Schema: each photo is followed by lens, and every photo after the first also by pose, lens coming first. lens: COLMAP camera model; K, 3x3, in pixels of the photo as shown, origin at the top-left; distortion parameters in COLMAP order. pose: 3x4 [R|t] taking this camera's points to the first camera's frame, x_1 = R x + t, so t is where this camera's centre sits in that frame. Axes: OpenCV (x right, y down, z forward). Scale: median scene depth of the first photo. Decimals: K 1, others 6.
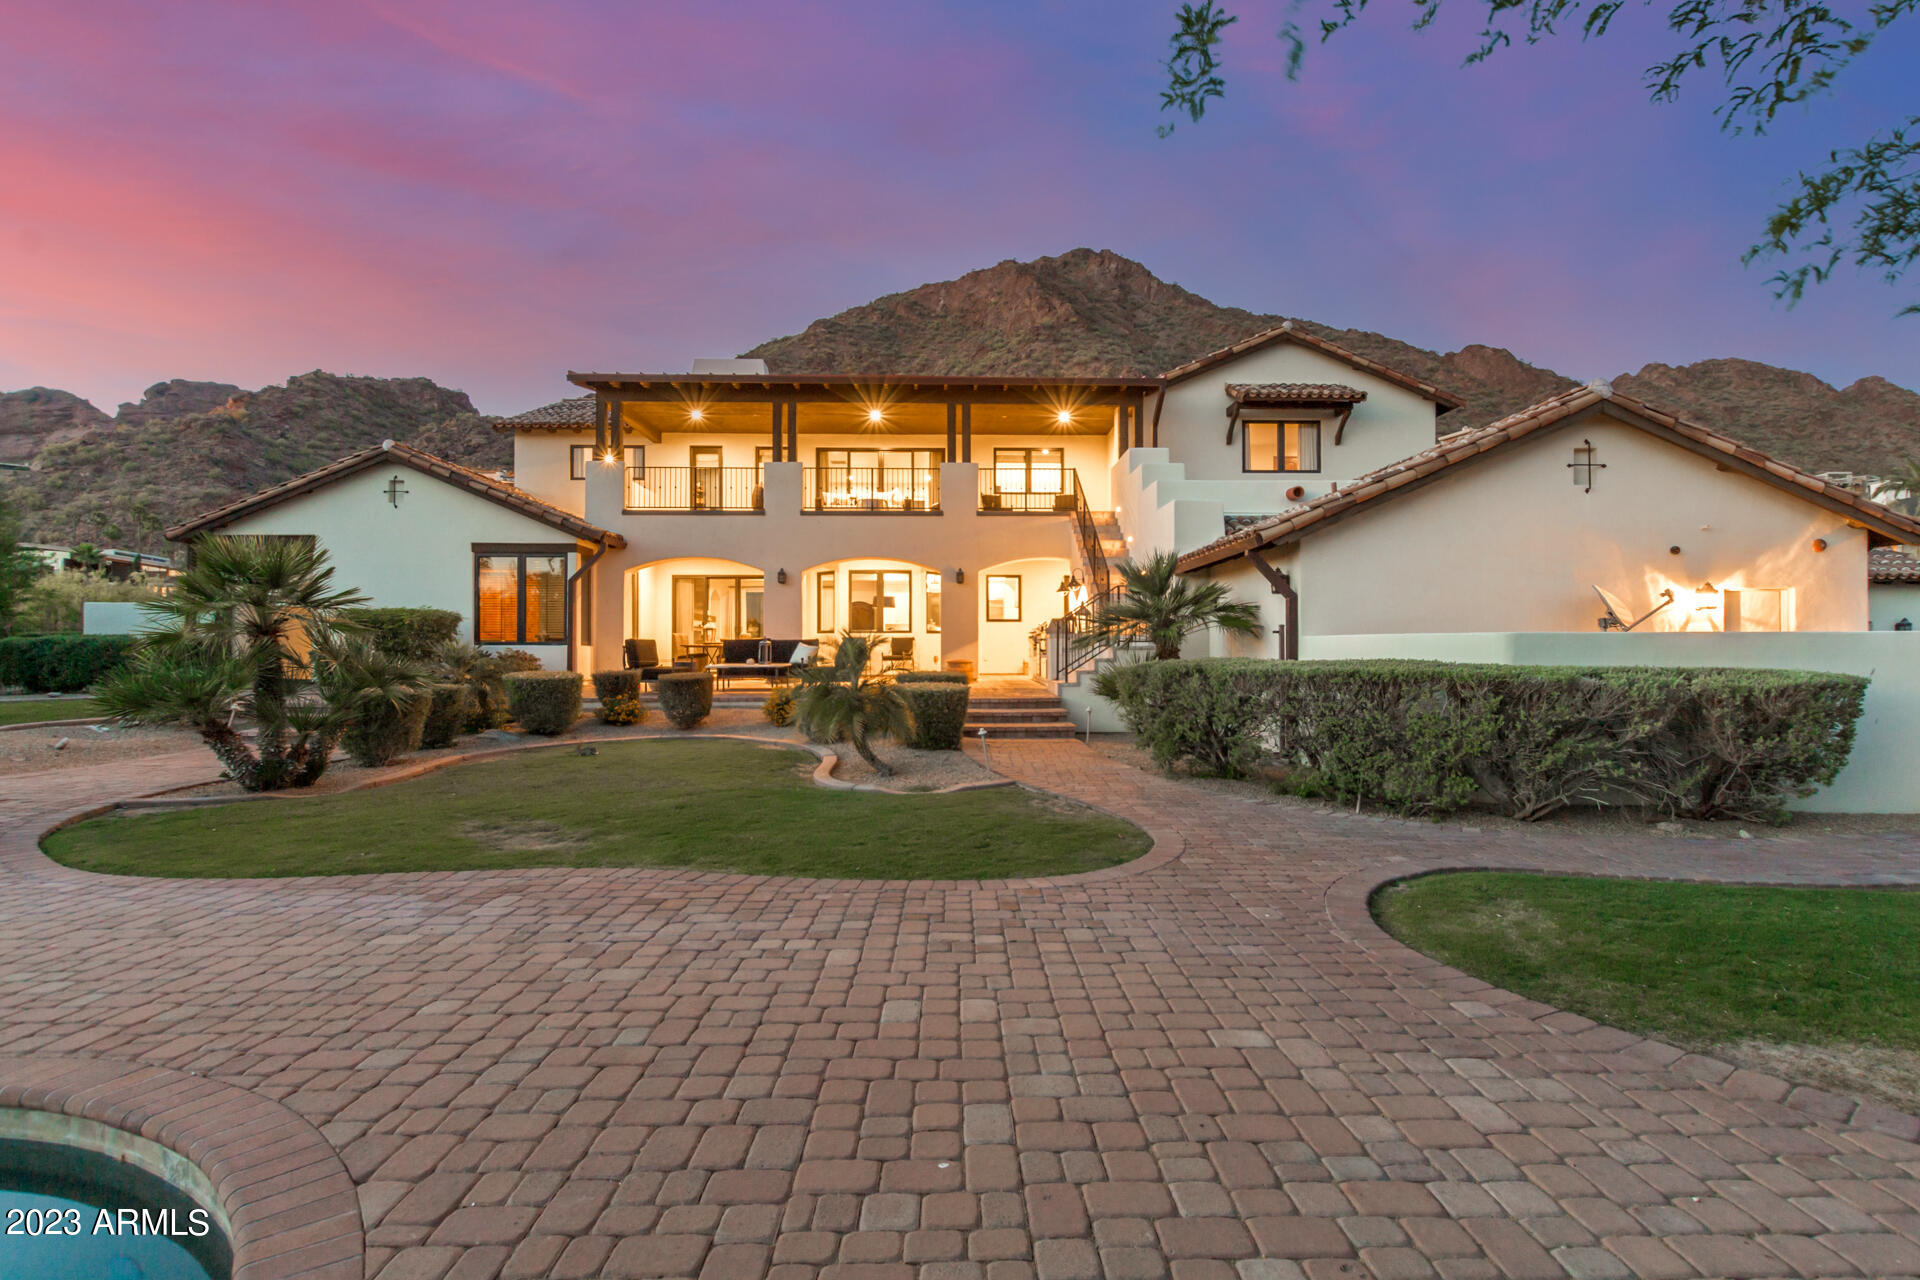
lens RADIAL K [[889.2, 0, 971.5], [0, 889.2, 639.1], [0, 0, 1]] dist [0.003445, 0.000188]
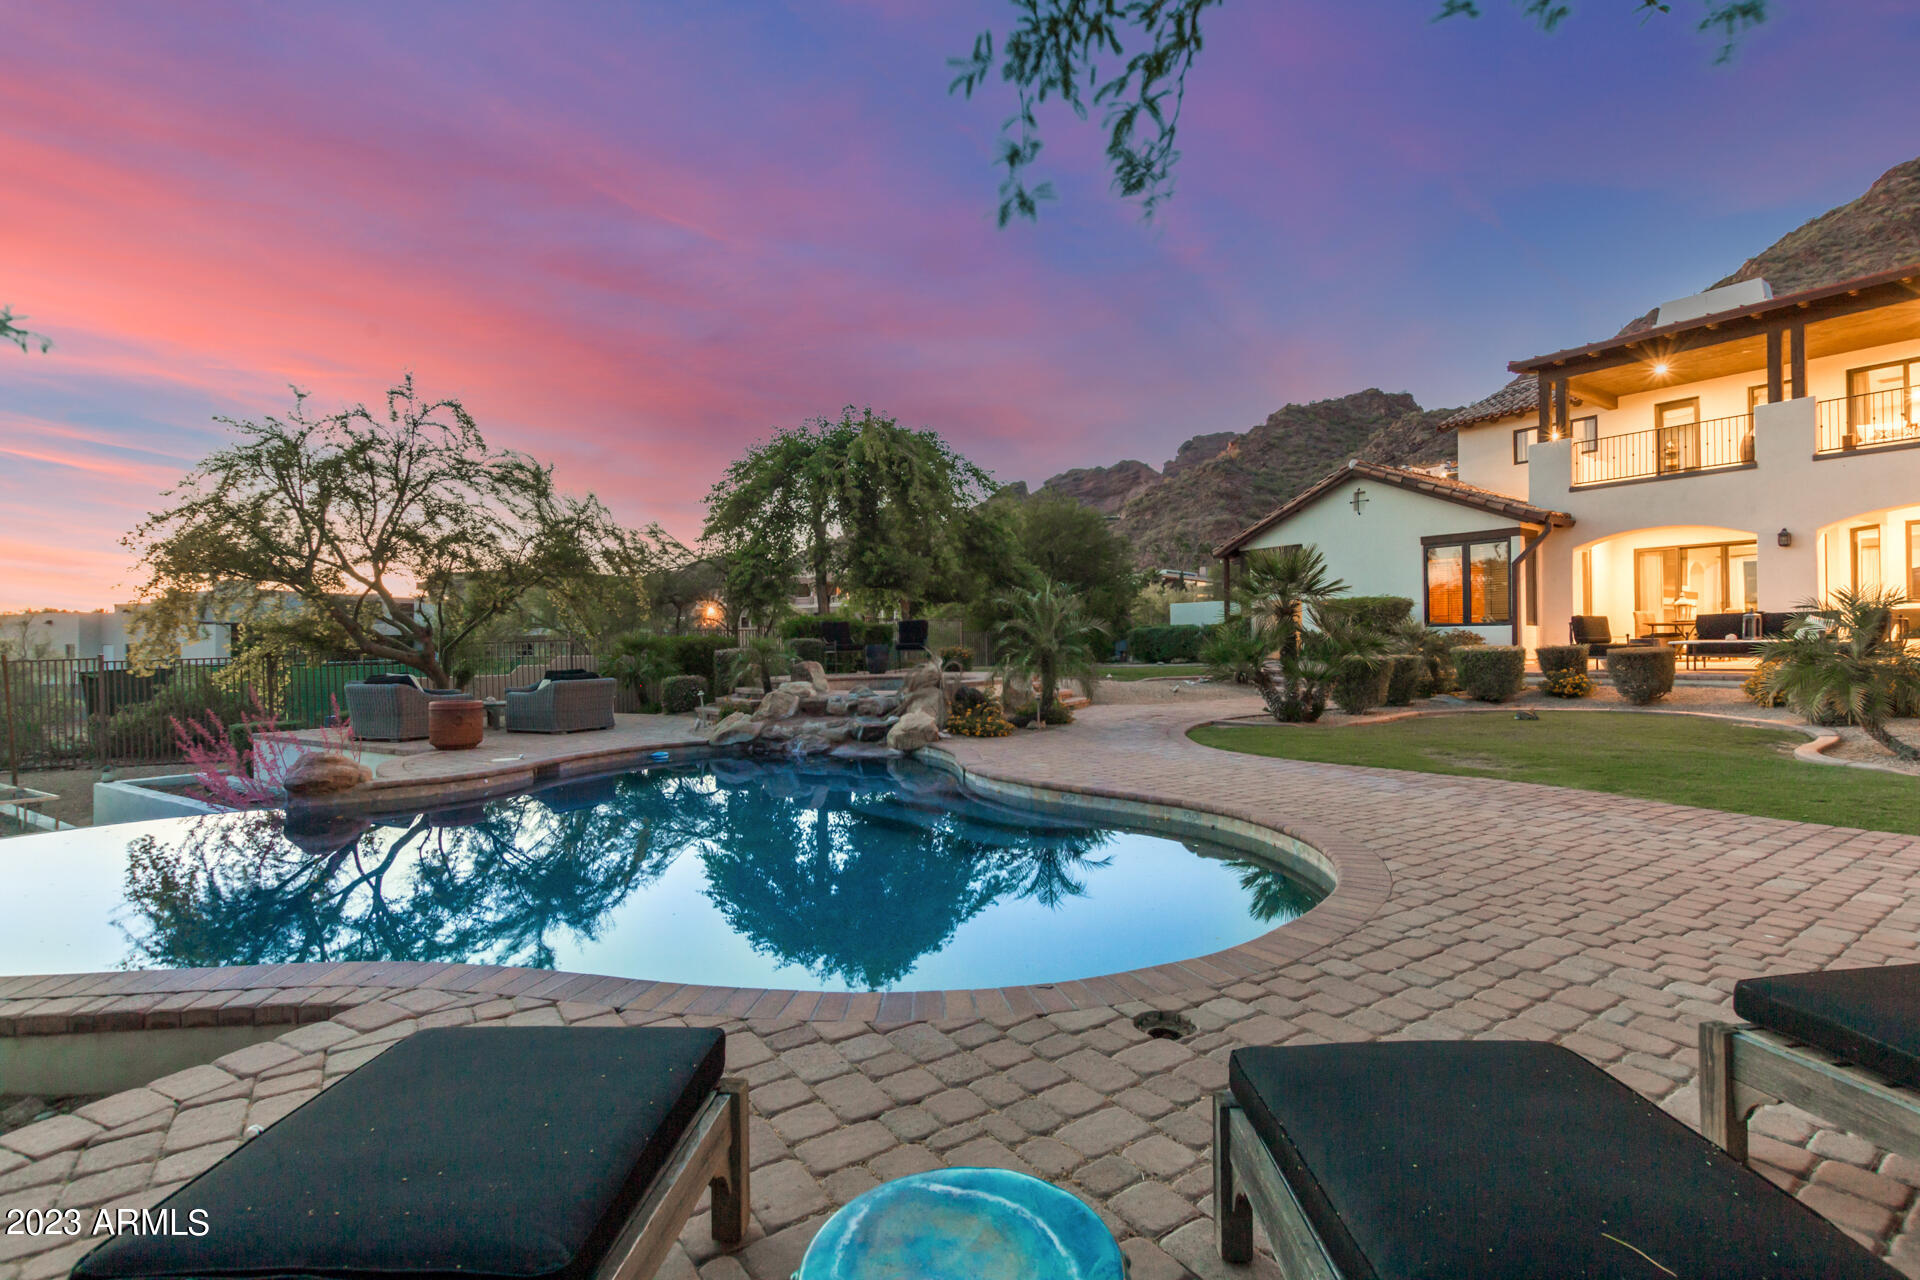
lens RADIAL K [[889.2, 0, 971.5], [0, 889.2, 639.1], [0, 0, 1]] dist [0.003445, 0.000188]
pose [[0.558810, -0.009872, -0.829237, 0.055504], [0.017549, 0.999846, -0.000077, 0.011584], [0.829110, -0.014509, 0.558897, -0.106752]]
